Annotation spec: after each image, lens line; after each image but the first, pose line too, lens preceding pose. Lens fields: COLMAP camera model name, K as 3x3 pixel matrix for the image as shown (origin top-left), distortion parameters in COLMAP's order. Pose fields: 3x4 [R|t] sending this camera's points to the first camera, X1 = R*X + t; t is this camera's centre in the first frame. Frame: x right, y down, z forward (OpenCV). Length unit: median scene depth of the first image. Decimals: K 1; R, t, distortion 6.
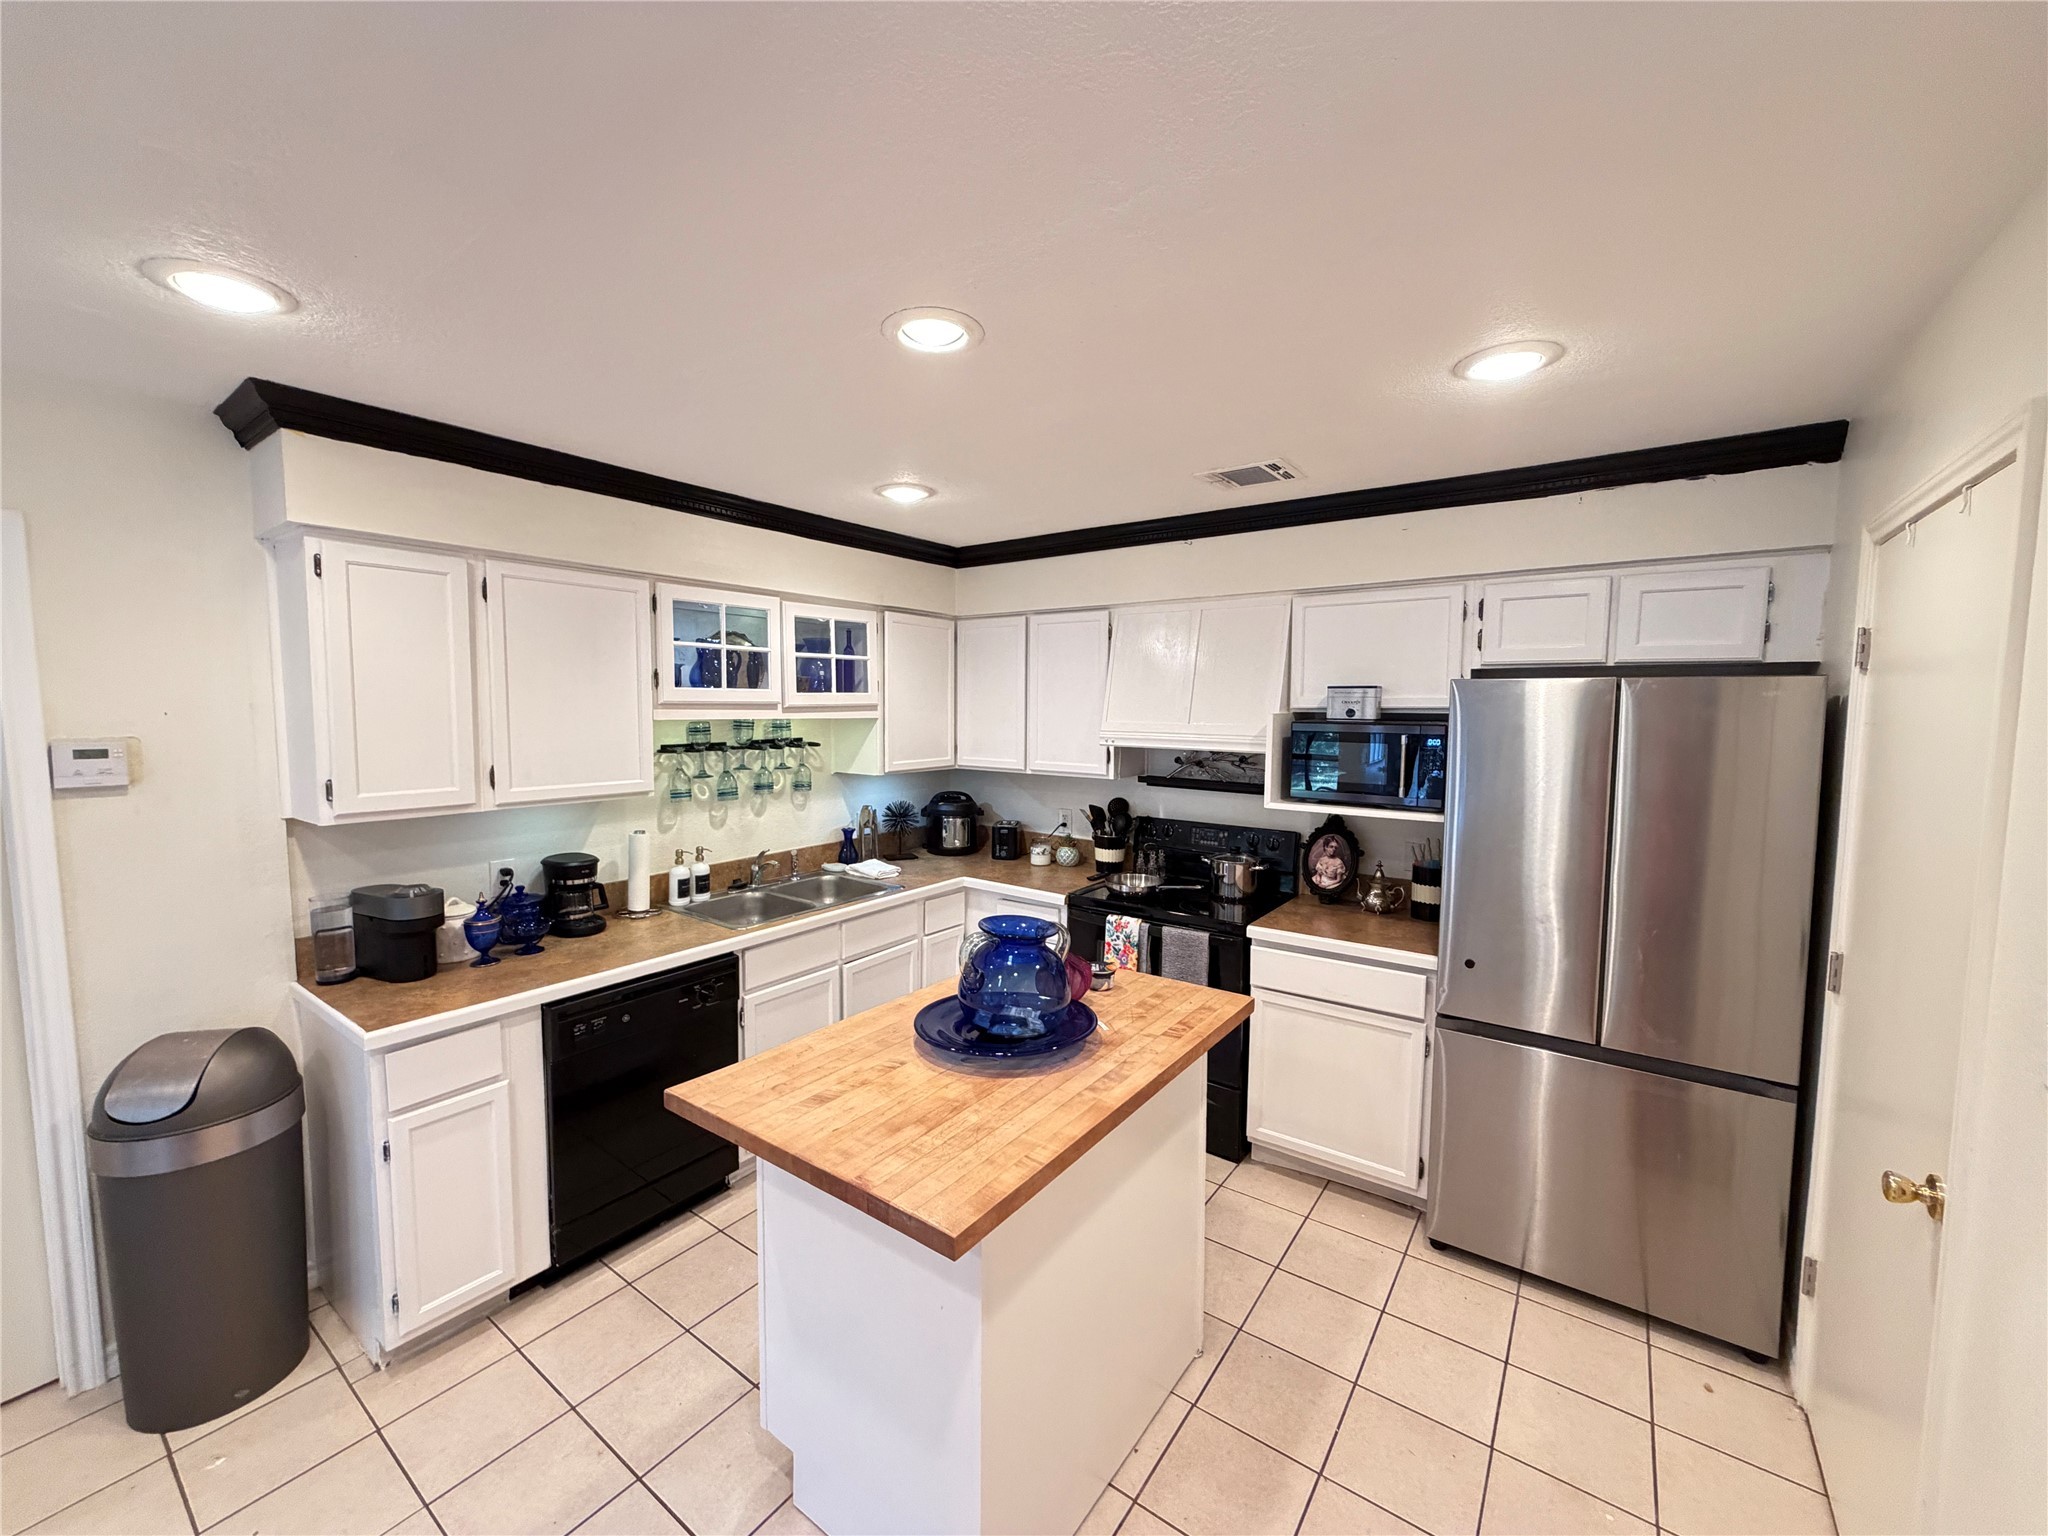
lens RADIAL K [[813.0, 0, 1032.2], [0, 813.0, 761.1], [0, 0, 1]] dist [0.012131, -0.000138]
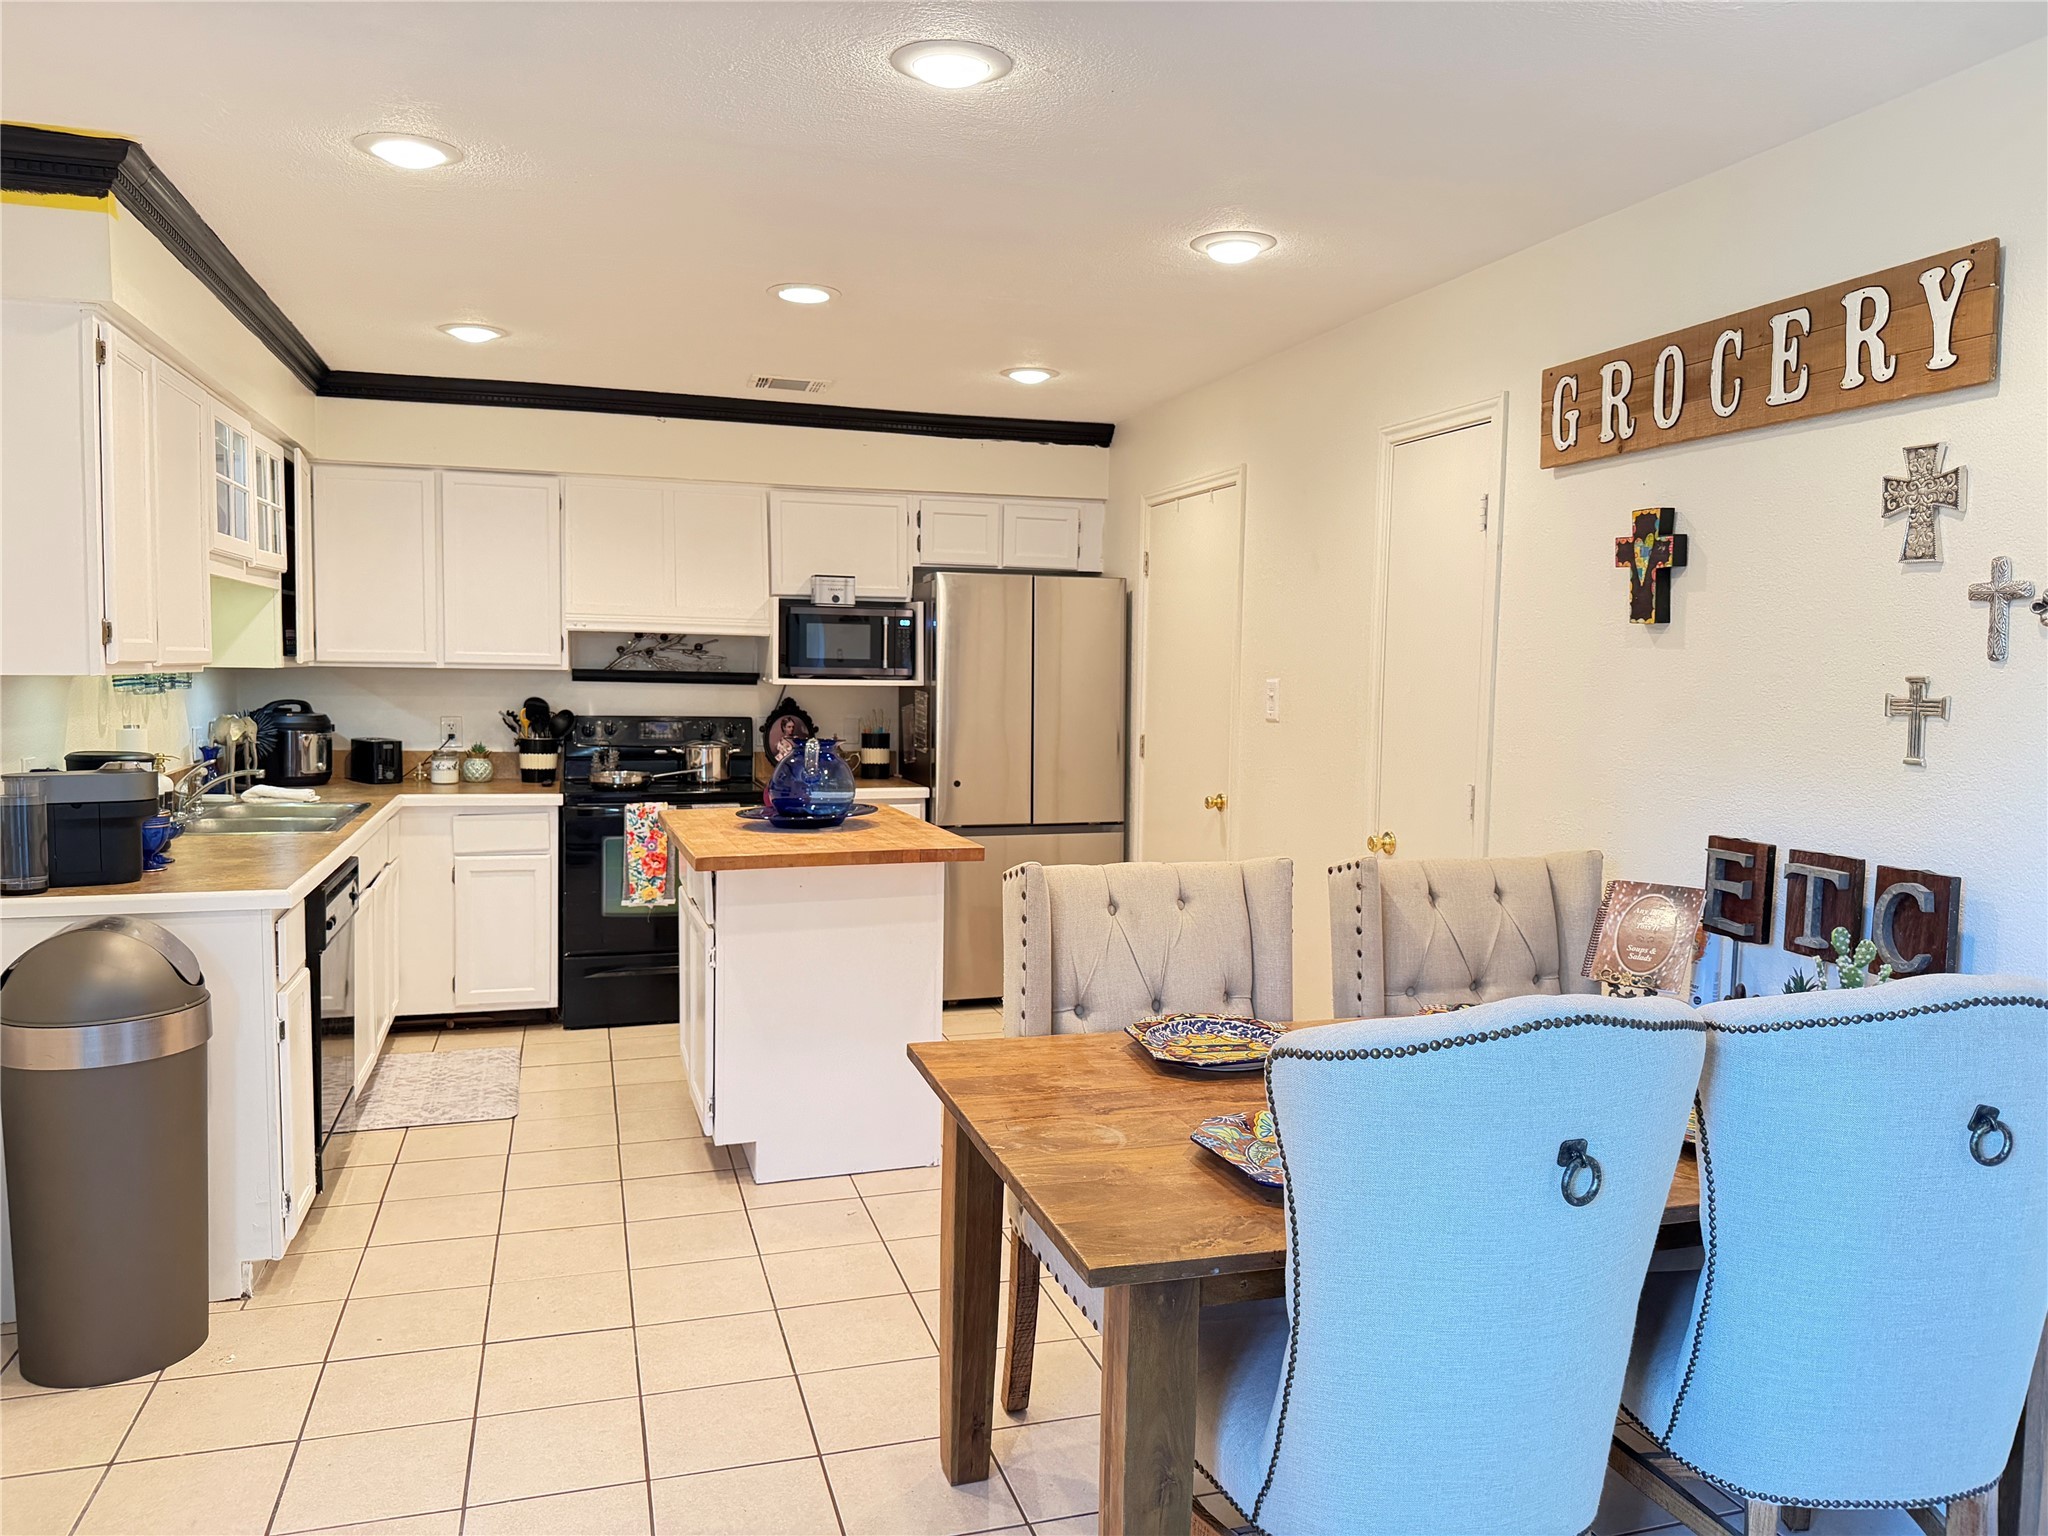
lens RADIAL K [[1443.4, 0, 1021.2], [0, 1443.4, 766.2], [0, 0, 1]] dist [0.046852, 0.000044]
pose [[0.607573, -0.058983, 0.792070, -1.010265], [0.041731, 0.998232, 0.042325, 0.094898], [-0.793166, 0.007338, 0.608961, -0.422876]]
